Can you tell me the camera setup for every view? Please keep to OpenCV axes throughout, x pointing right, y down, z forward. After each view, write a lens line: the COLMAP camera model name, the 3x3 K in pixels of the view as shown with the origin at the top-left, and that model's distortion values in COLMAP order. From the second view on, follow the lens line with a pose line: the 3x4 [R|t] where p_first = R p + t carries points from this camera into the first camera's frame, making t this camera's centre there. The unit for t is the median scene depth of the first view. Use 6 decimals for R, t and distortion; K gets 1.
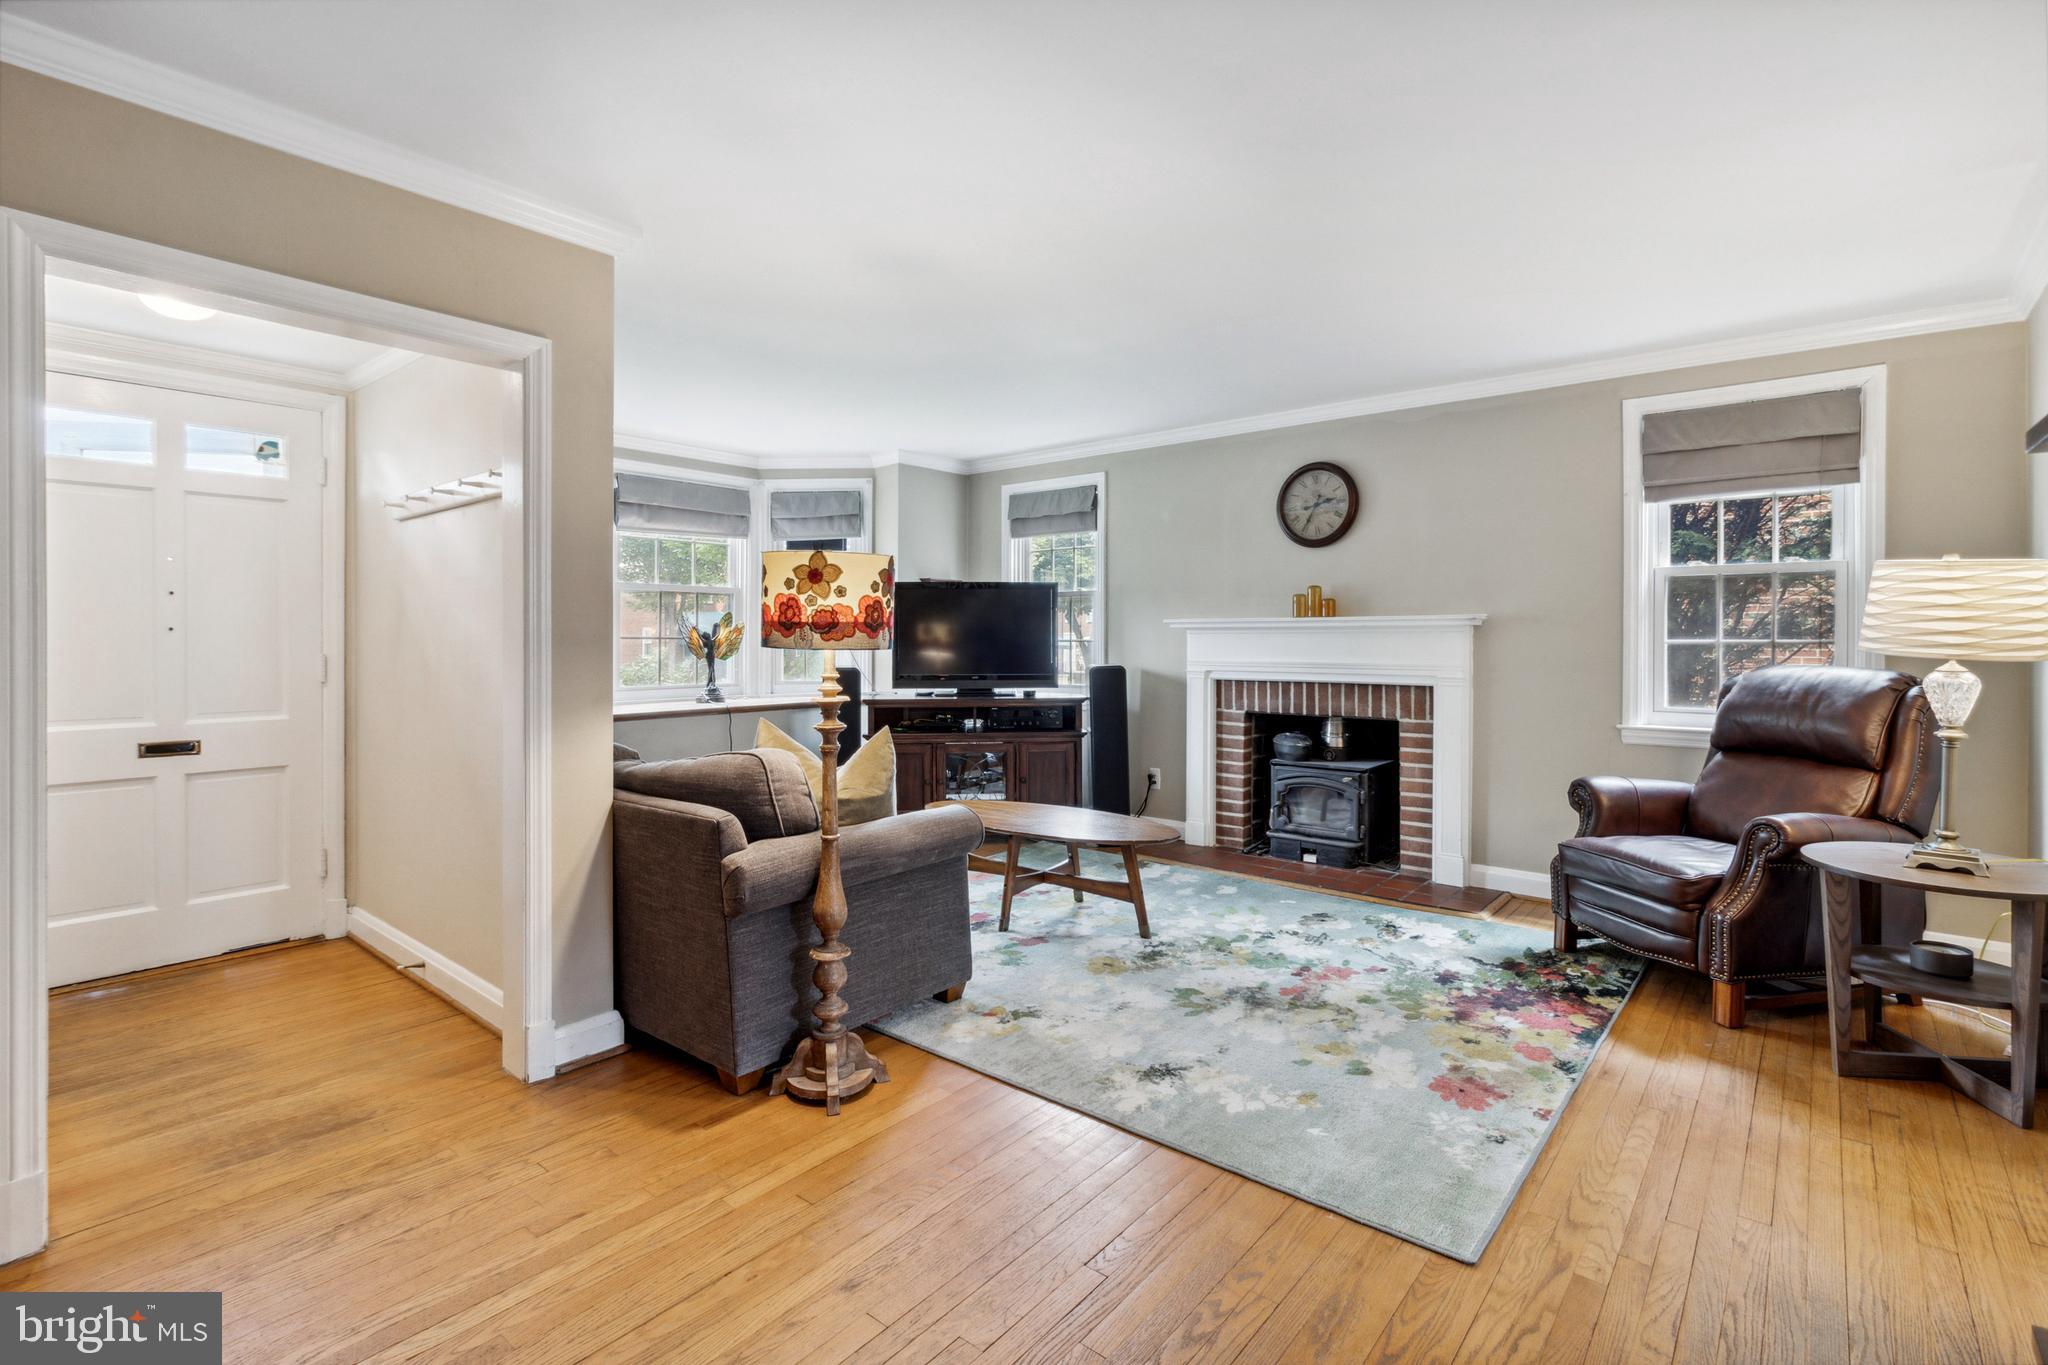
lens RADIAL K [[952.9, 0, 1021.1], [0, 952.9, 675.3], [0, 0, 1]] dist [0.000845, 0.000384]
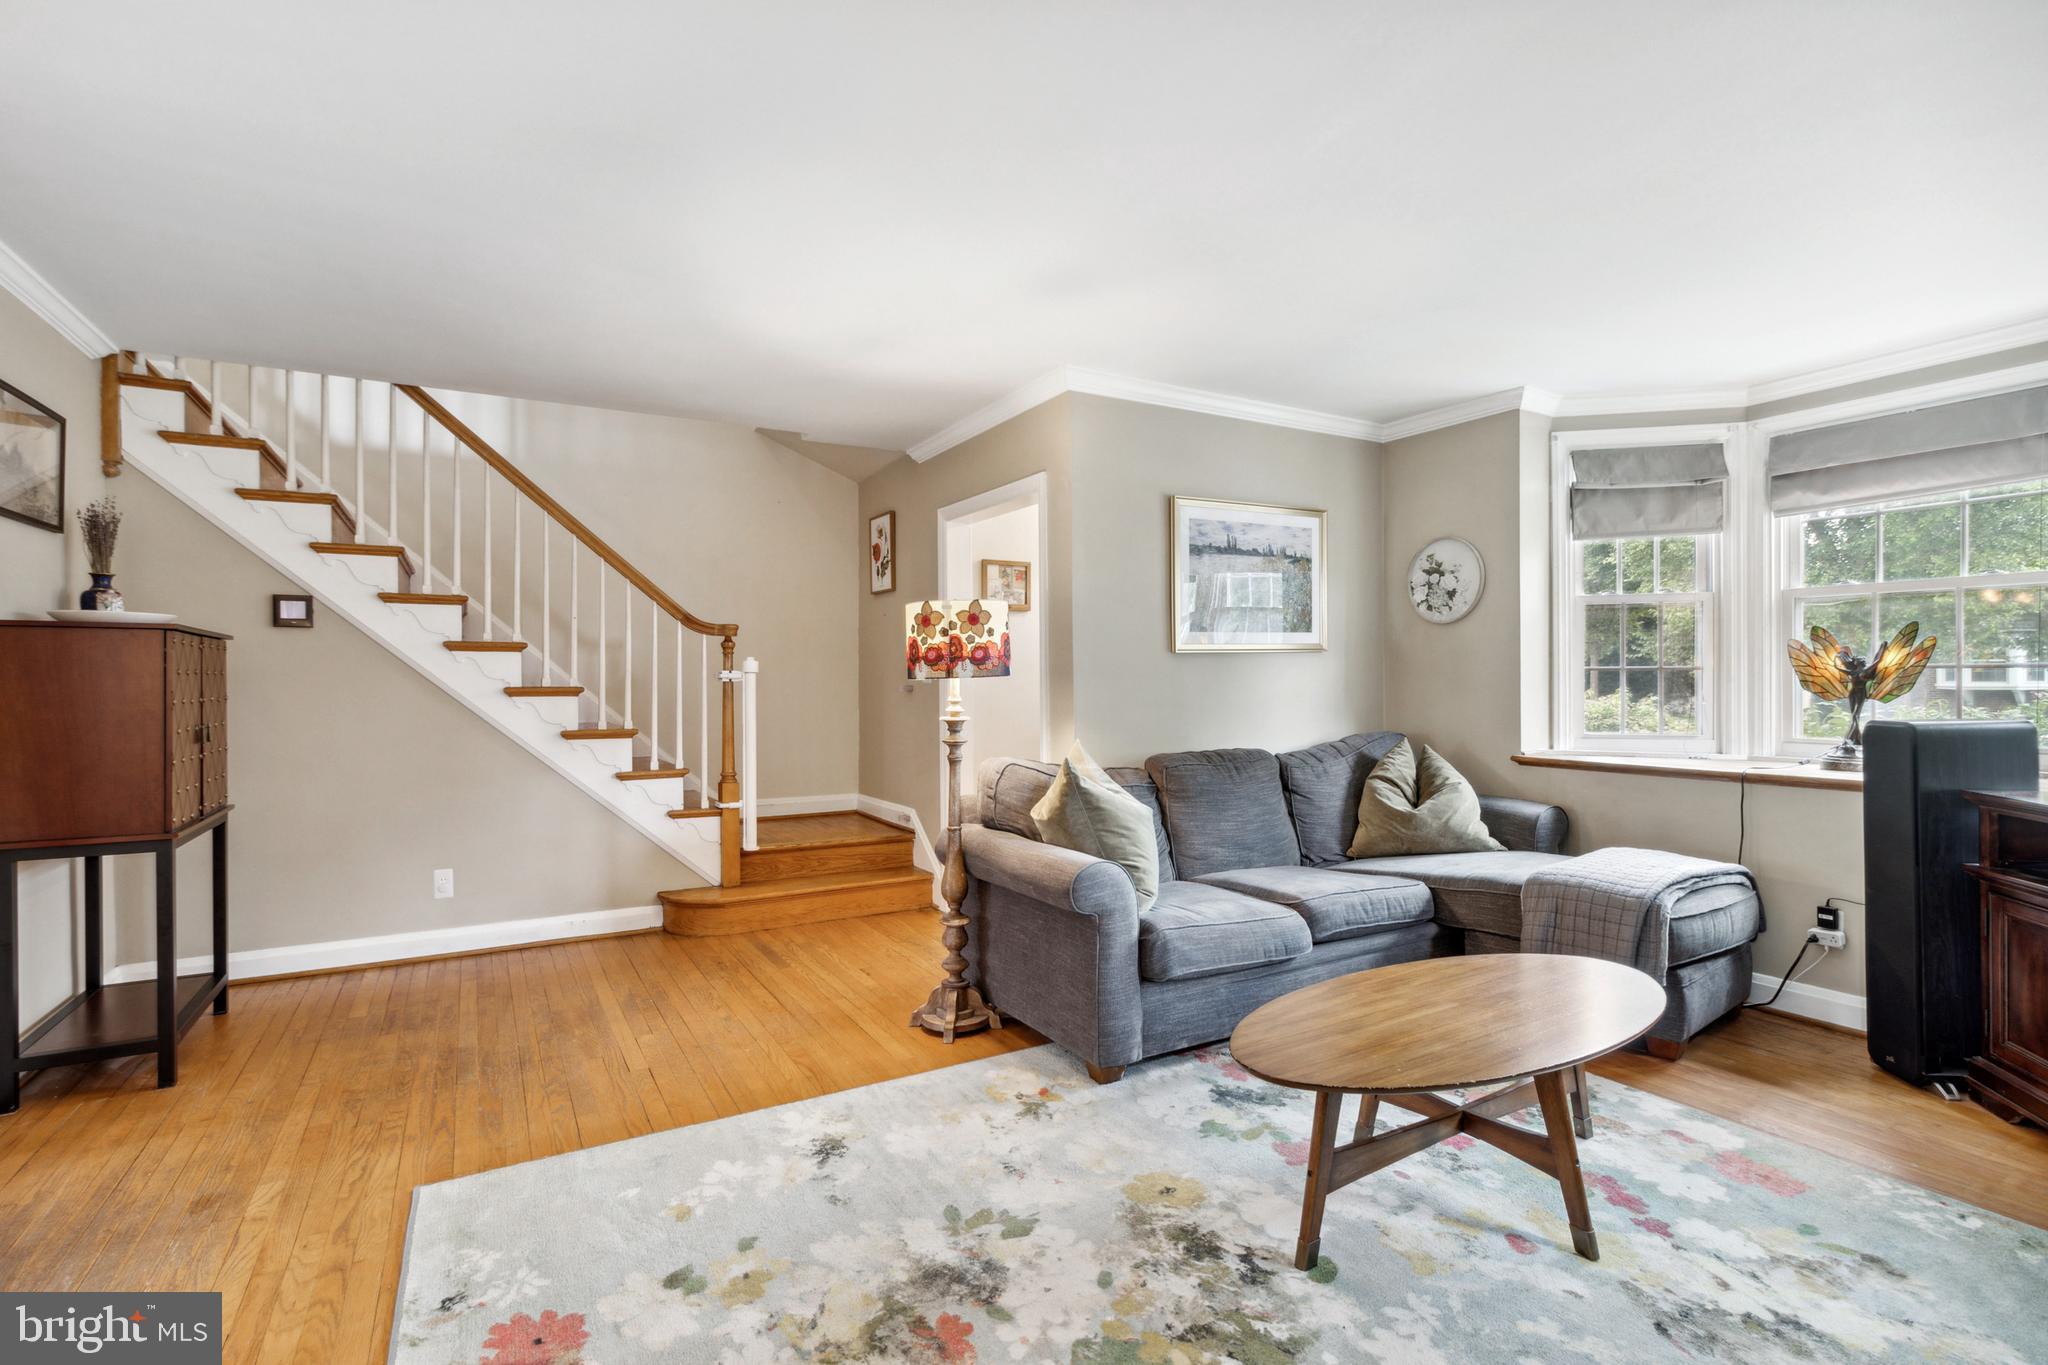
lens RADIAL K [[952.9, 0, 1008.7], [0, 952.9, 711.9], [0, 0, 1]] dist [0.000845, 0.000384]
pose [[-0.352903, 0.033845, -0.935048, 0.664806], [-0.033772, 0.998234, 0.048878, -0.031453], [0.935050, 0.048828, -0.351137, 1.059405]]
